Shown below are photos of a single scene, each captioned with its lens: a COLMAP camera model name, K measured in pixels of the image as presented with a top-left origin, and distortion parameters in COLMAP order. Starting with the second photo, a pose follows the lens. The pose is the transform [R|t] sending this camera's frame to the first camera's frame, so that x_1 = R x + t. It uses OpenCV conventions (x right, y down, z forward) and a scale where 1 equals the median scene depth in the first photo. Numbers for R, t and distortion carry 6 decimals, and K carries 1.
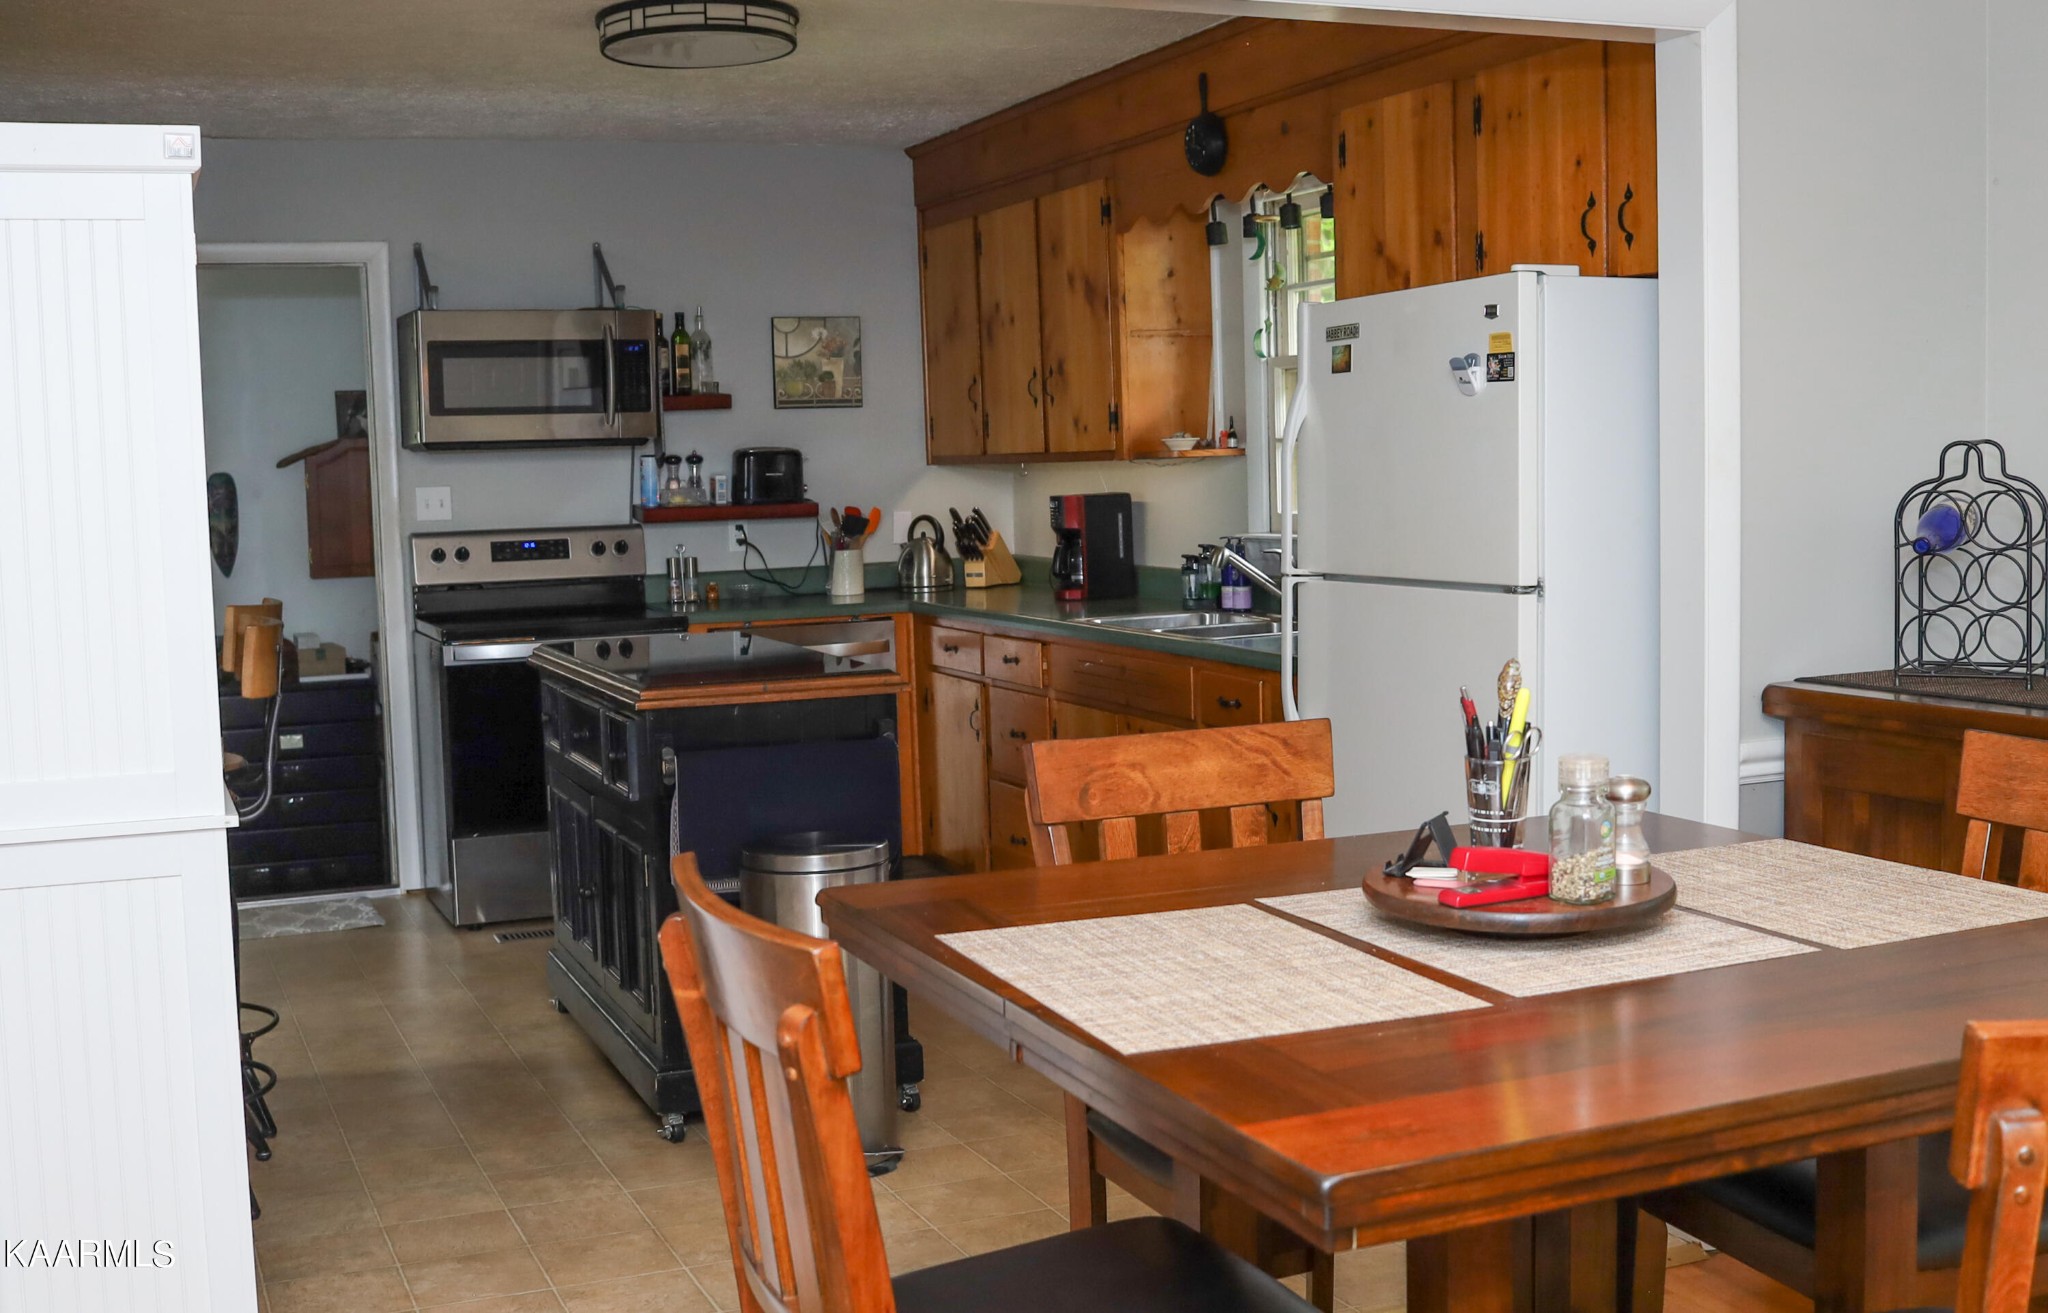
lens RADIAL K [[2292.4, 0, 1024.0], [0, 2292.4, 656.5], [0, 0, 1]] dist [-0.095192, 0.006122]
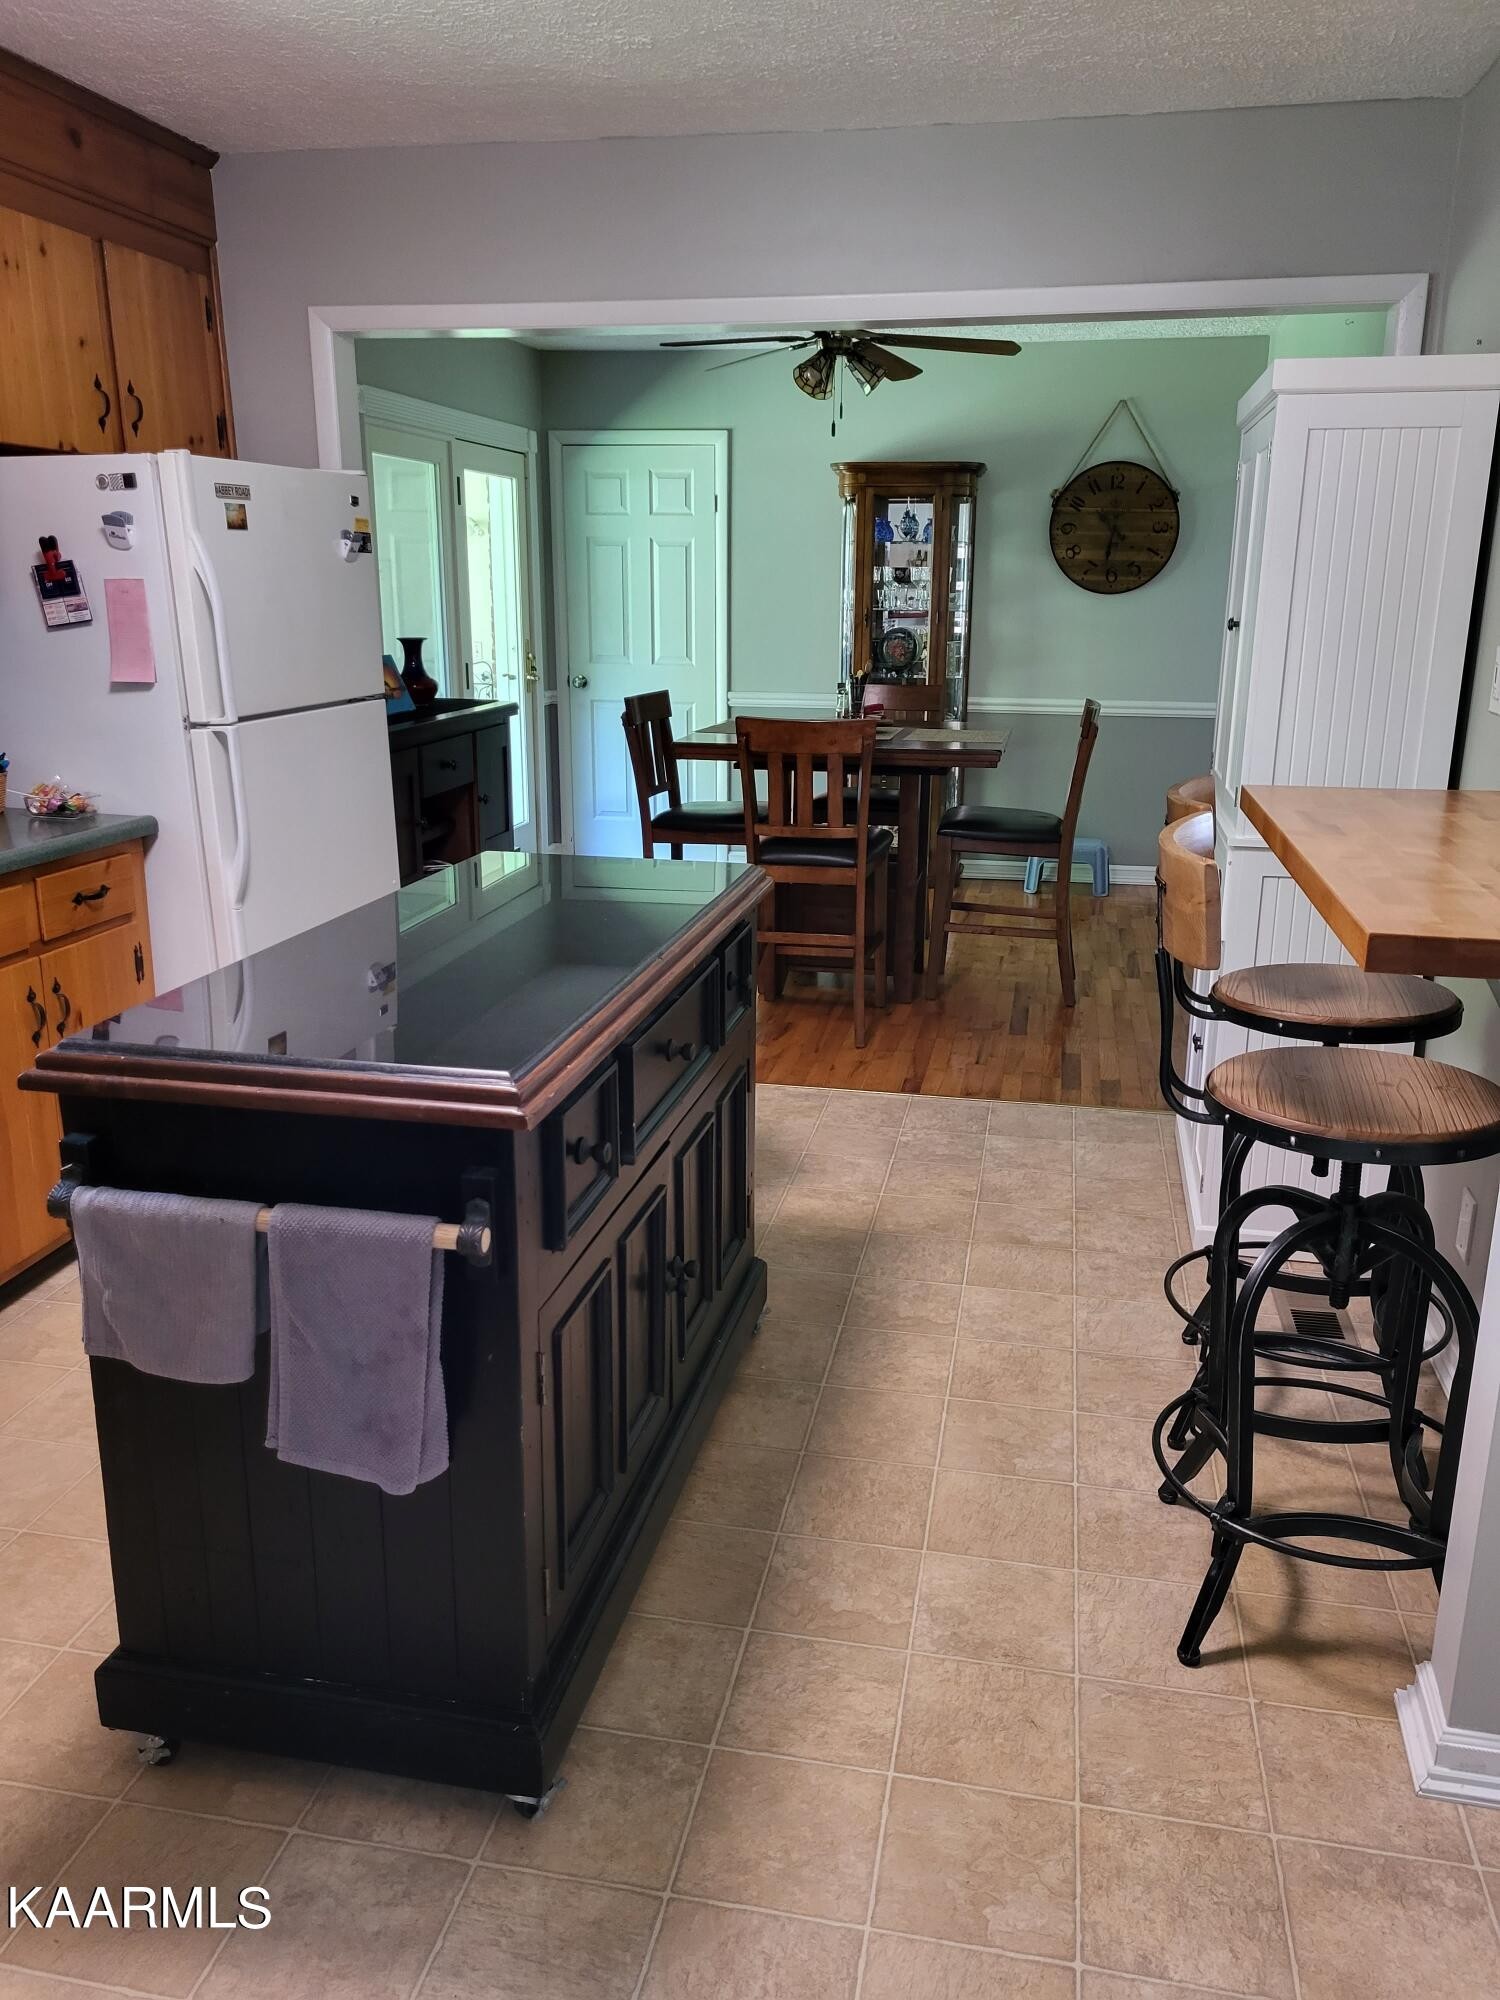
lens RADIAL K [[1526.5, 0, 774.9], [0, 1526.5, 994.8], [0, 0, 1]] dist [0.065842, -0.053403]
pose [[-0.835257, -0.126452, 0.535122, -0.303510], [0.061356, 0.945686, 0.319240, -0.079834], [-0.546426, 0.299481, -0.782132, 0.901448]]
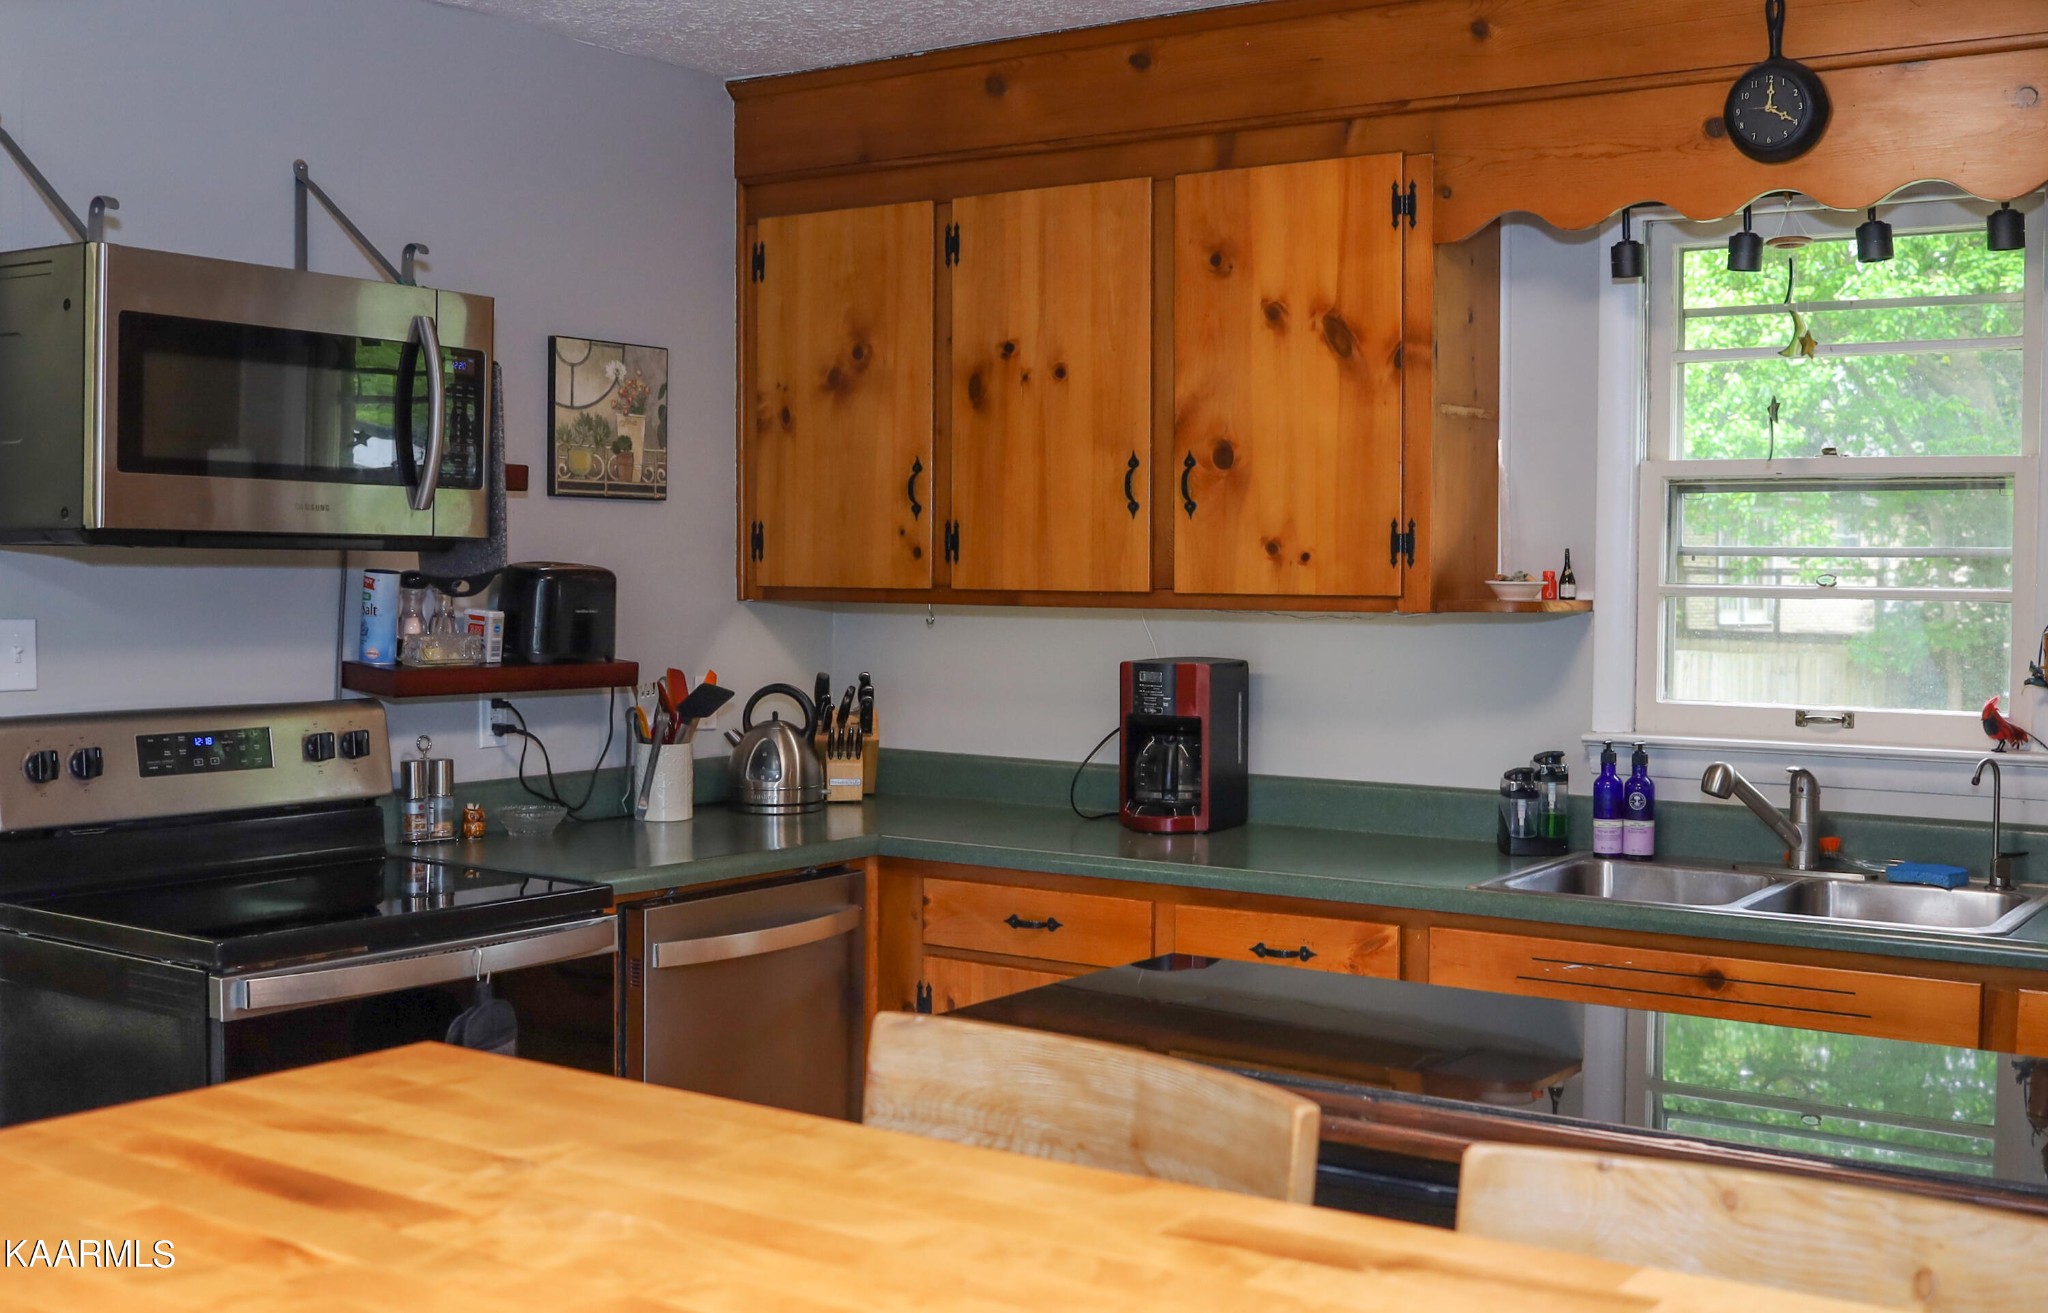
lens RADIAL K [[2292.4, 0, 1024.0], [0, 2292.4, 656.5], [0, 0, 1]] dist [-0.095192, 0.006122]
pose [[0.841747, 0.015366, 0.539654, -0.325532], [0.014041, 0.998634, -0.050335, -0.039055], [-0.539690, 0.049946, 0.840381, 0.473787]]
